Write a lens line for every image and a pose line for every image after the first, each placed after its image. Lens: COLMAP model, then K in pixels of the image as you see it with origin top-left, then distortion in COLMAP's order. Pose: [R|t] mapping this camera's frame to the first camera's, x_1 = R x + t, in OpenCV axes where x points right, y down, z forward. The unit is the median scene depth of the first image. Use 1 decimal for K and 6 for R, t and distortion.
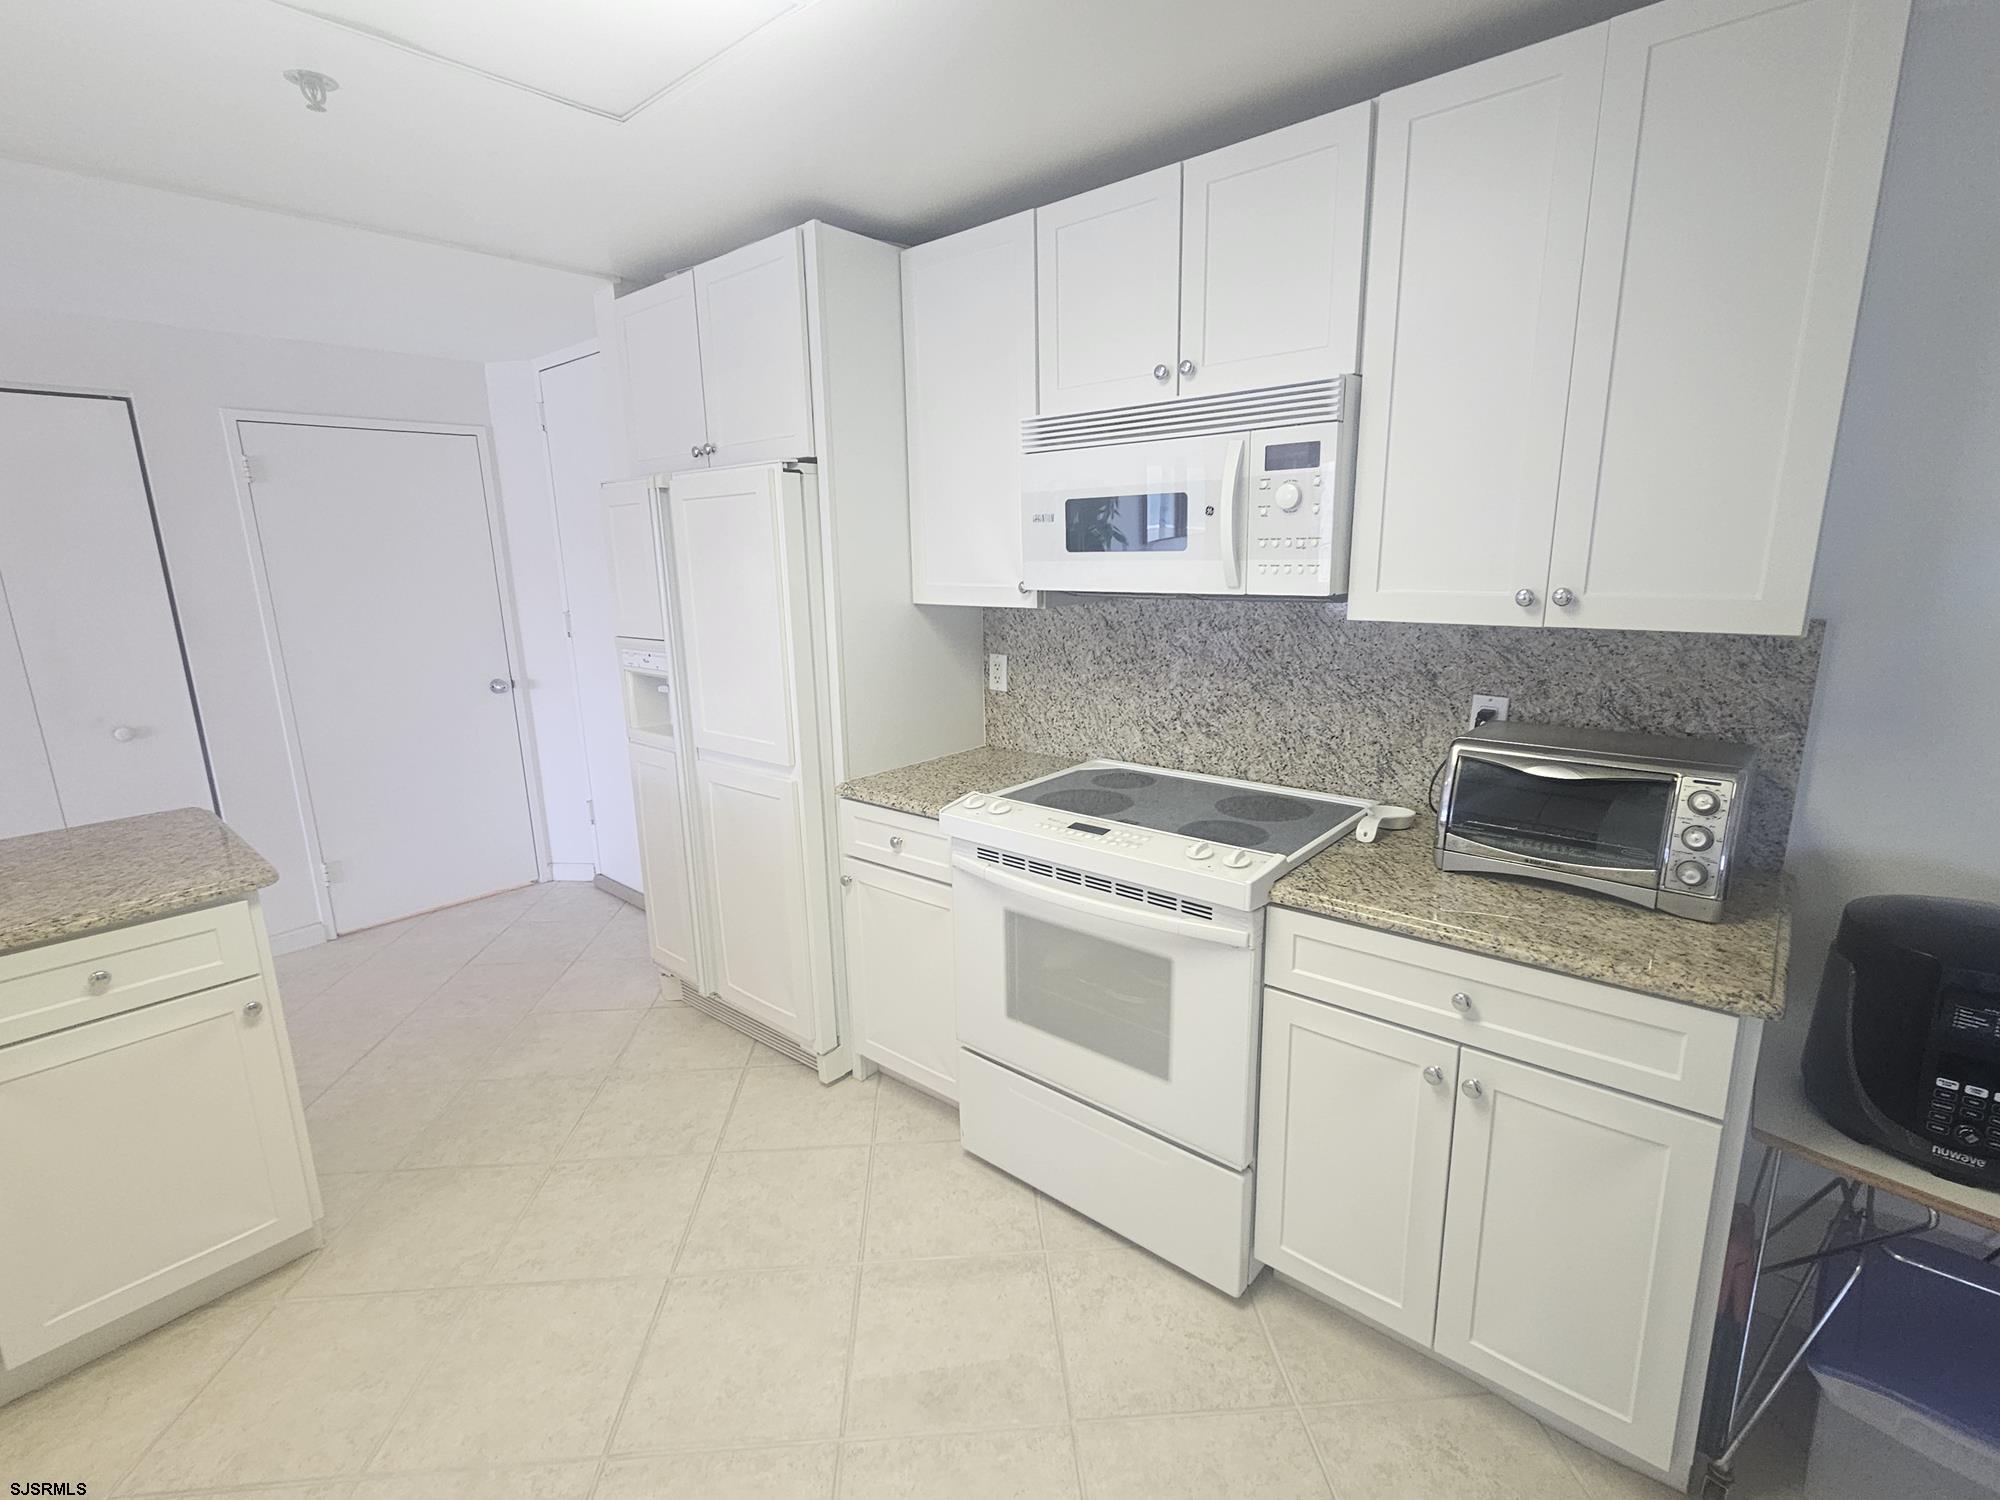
lens RADIAL K [[927.7, 0, 987.7], [0, 927.7, 752.7], [0, 0, 1]] dist [0.001518, 0.000389]
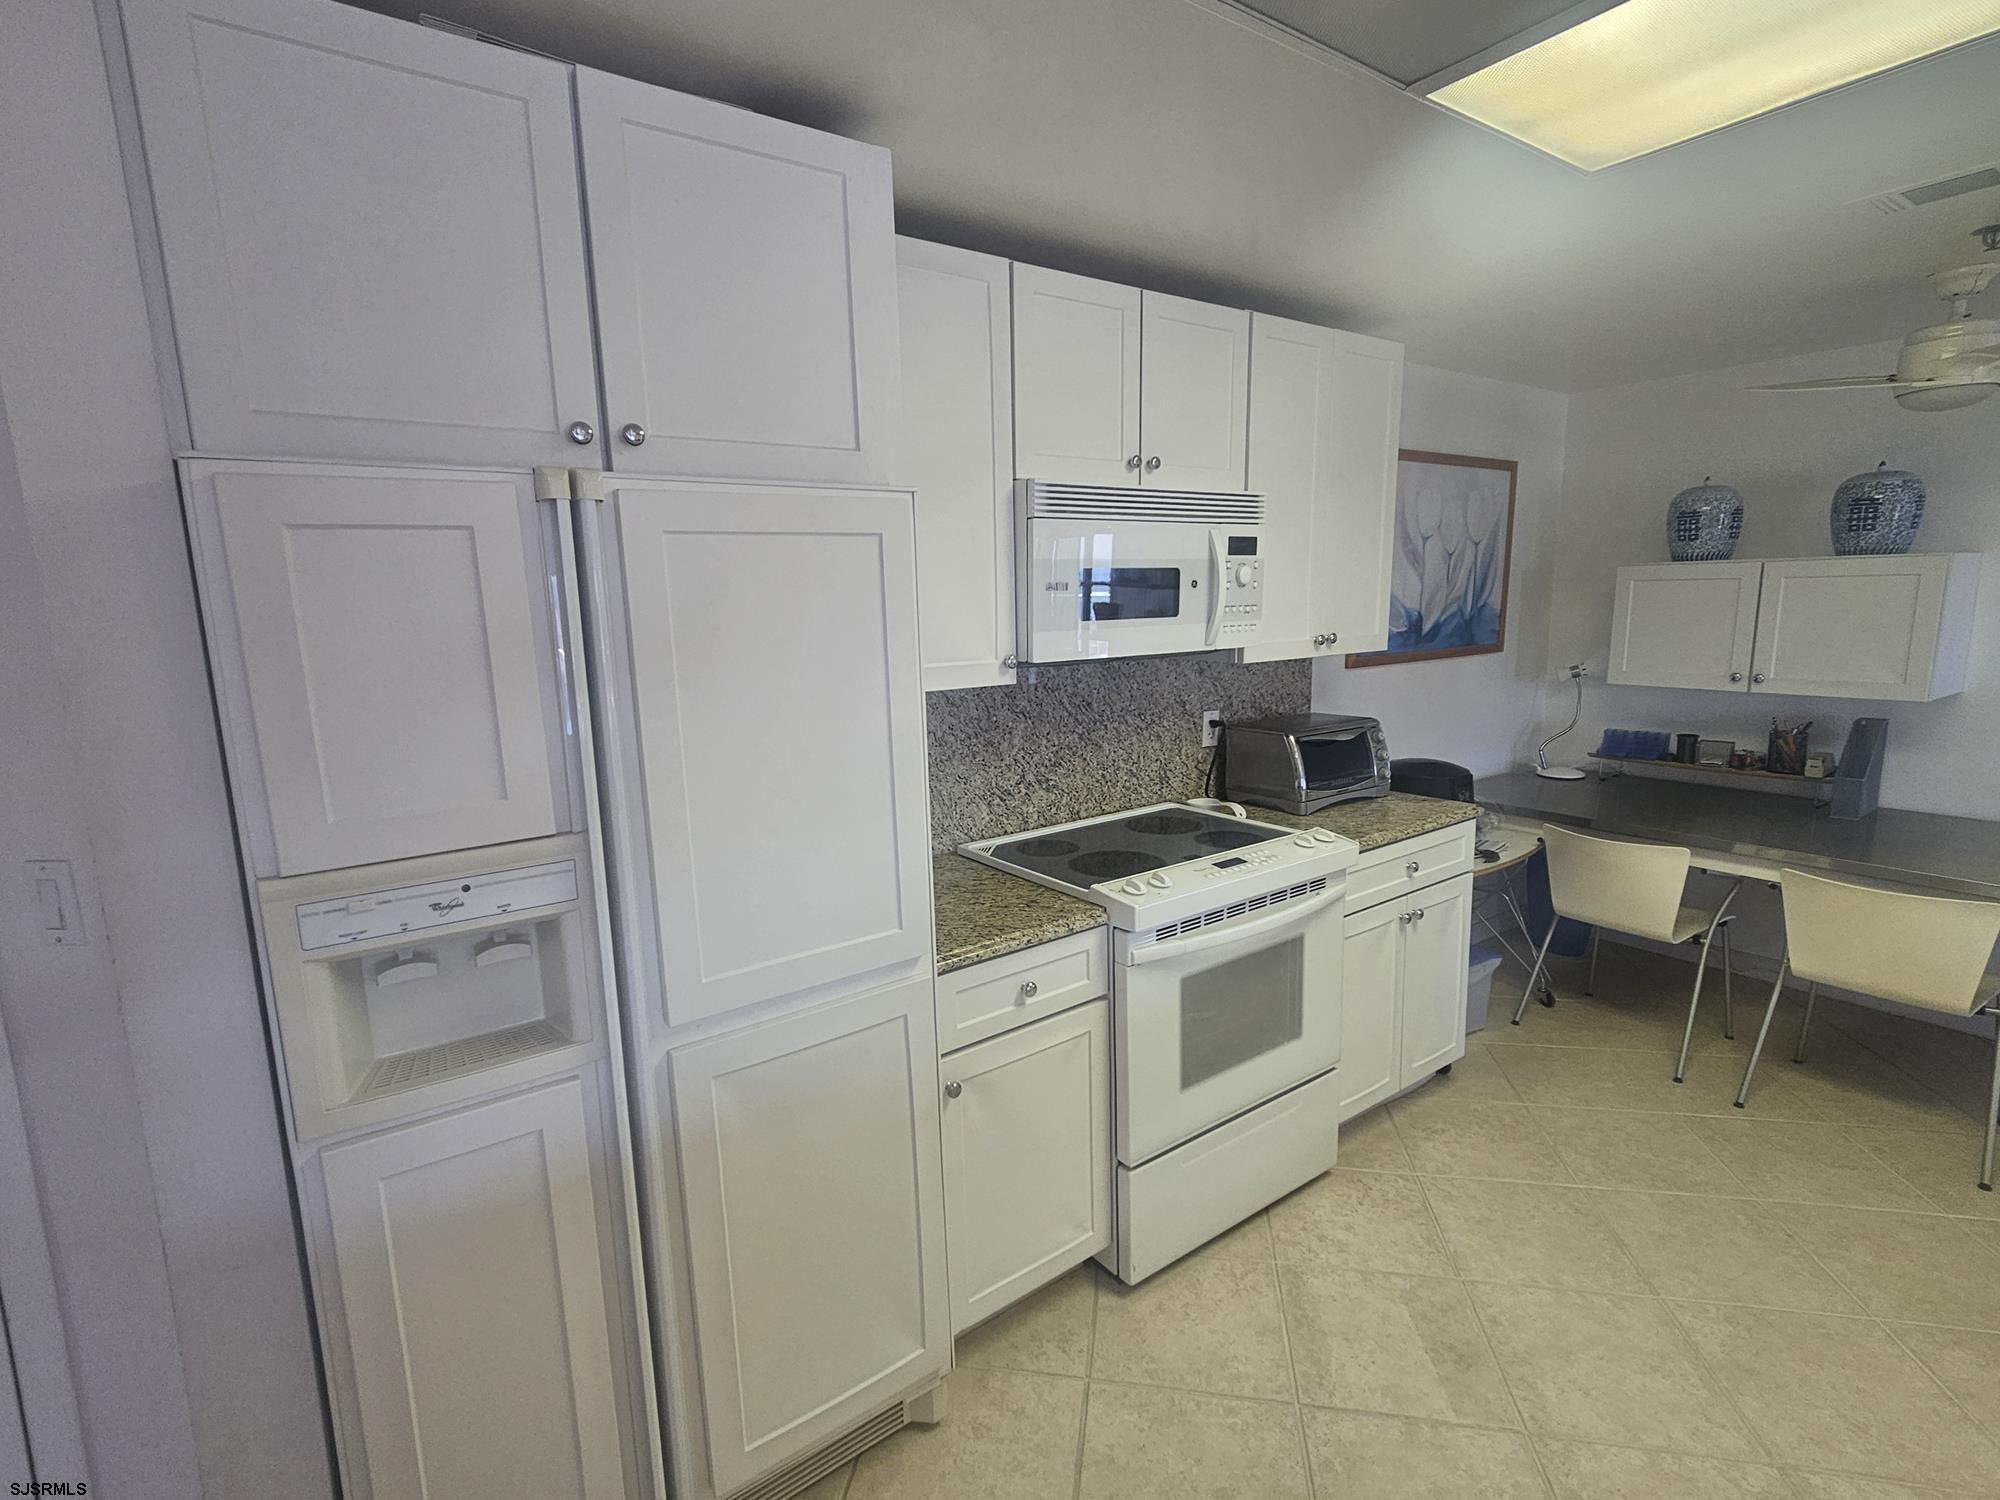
lens RADIAL K [[971.7, 0, 972.1], [0, 971.7, 760.1], [0, 0, 1]] dist [0.002686, 0.000762]
pose [[0.227917, -0.144759, 0.962860, -0.942804], [0.233973, 0.968054, 0.090157, -0.190202], [-0.945151, 0.204735, 0.254506, 0.862880]]
